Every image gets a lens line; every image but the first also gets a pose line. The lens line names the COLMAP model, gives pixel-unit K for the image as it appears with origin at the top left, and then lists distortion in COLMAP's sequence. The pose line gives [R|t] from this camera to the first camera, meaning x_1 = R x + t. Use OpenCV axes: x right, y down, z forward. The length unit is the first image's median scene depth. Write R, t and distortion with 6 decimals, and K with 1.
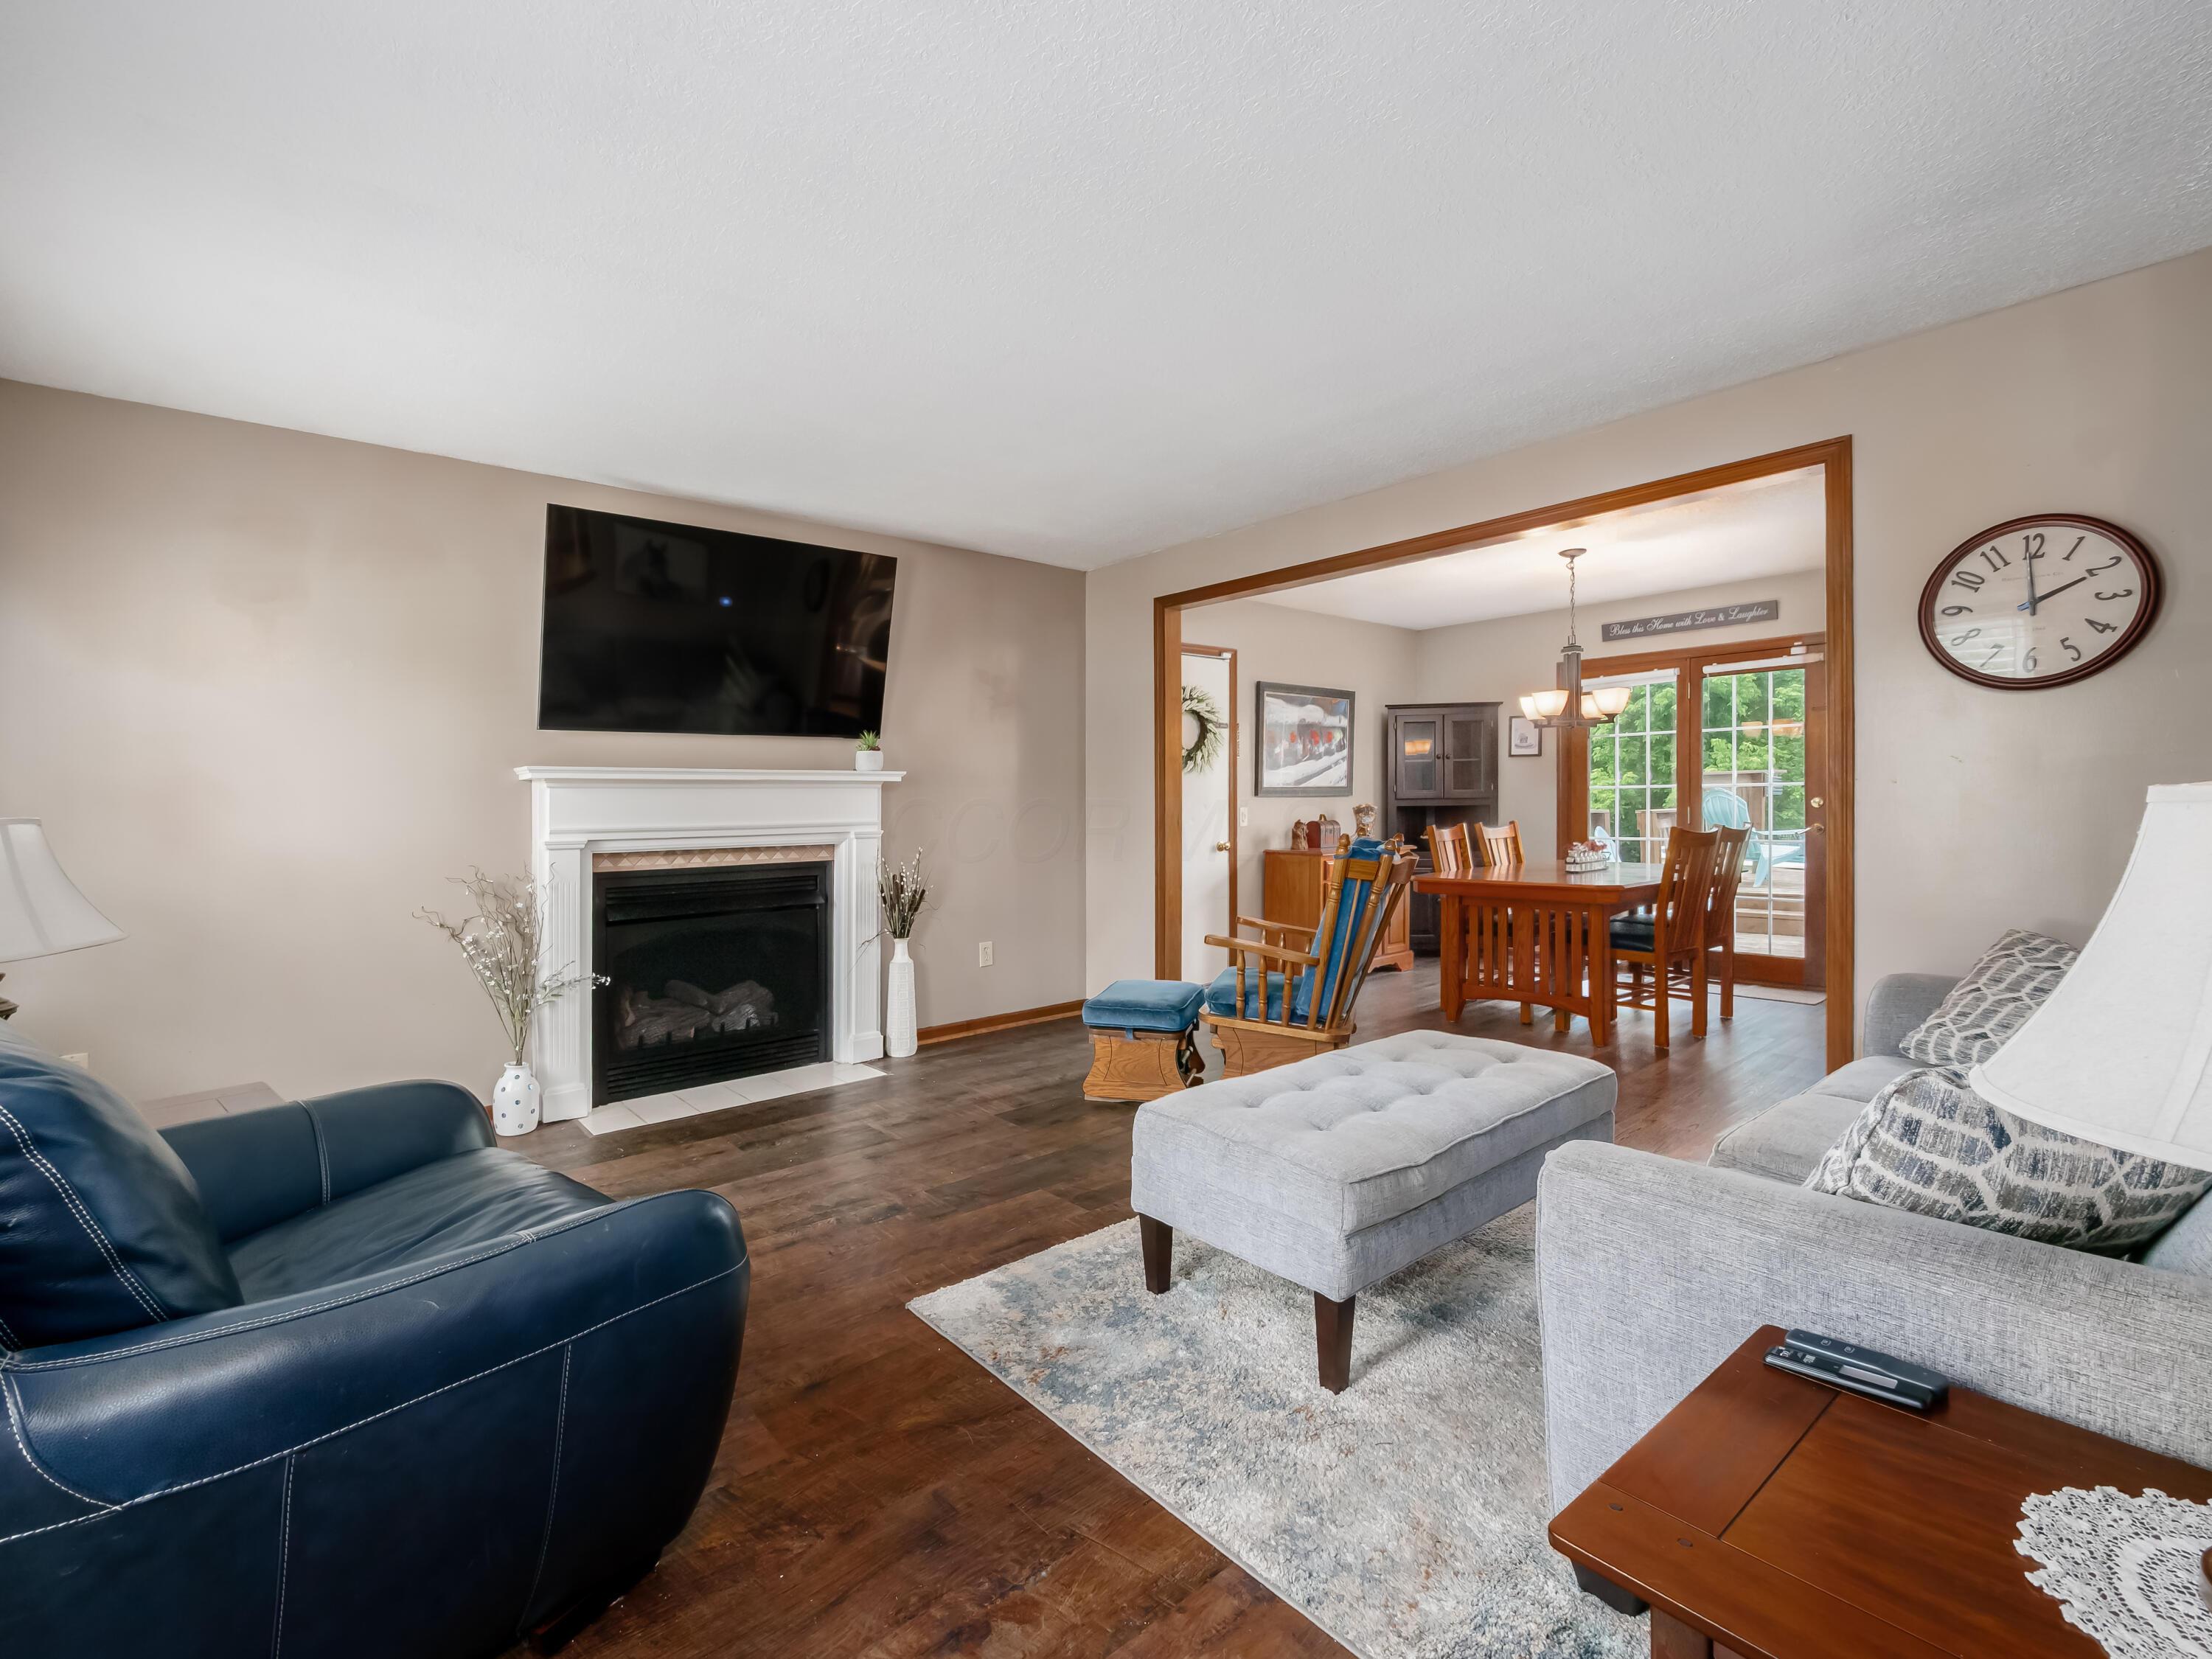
lens RADIAL K [[1055.1, 0, 1094.5], [0, 1055.1, 818.1], [0, 0, 1]] dist [-0.002278, -0.000300]
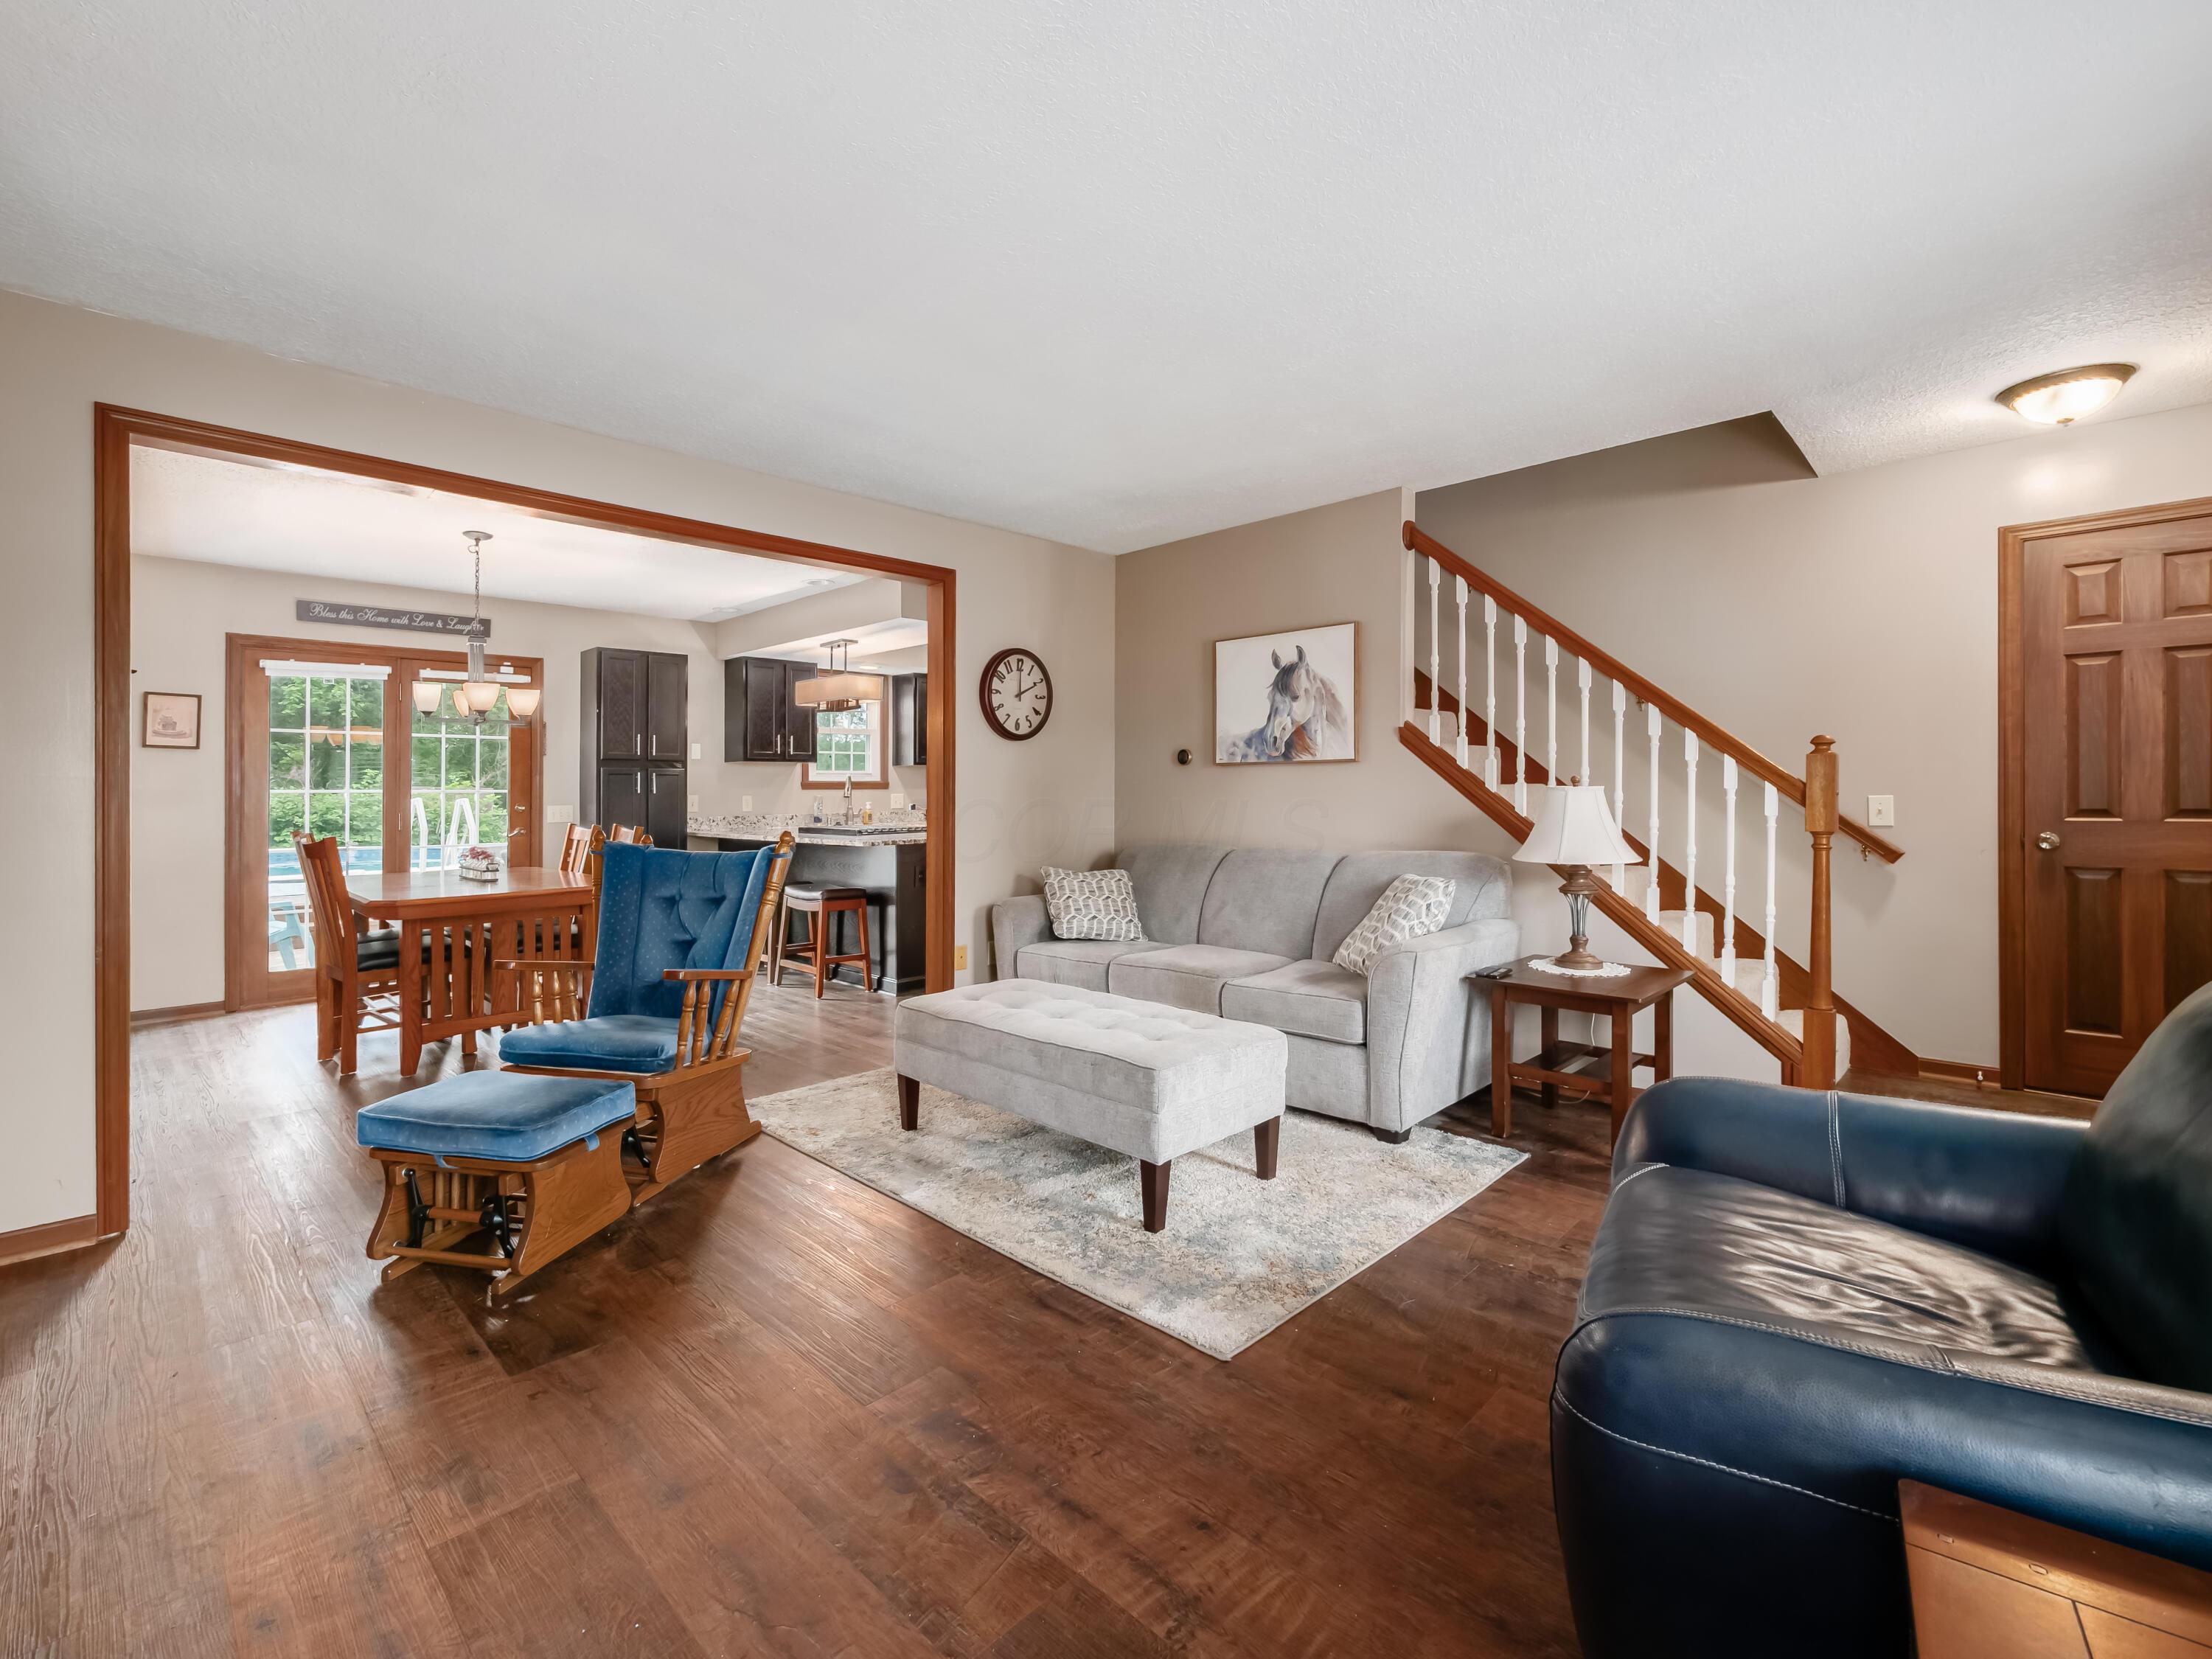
lens RADIAL K [[961.5, 0, 1100.0], [0, 961.5, 827.1], [0, 0, 1]] dist [-0.002174, 0.000373]
pose [[-0.109216, -0.016697, 0.993878, -0.446089], [0.026330, 0.999459, 0.019684, 0.001862], [-0.993669, 0.028319, -0.108717, 0.553269]]
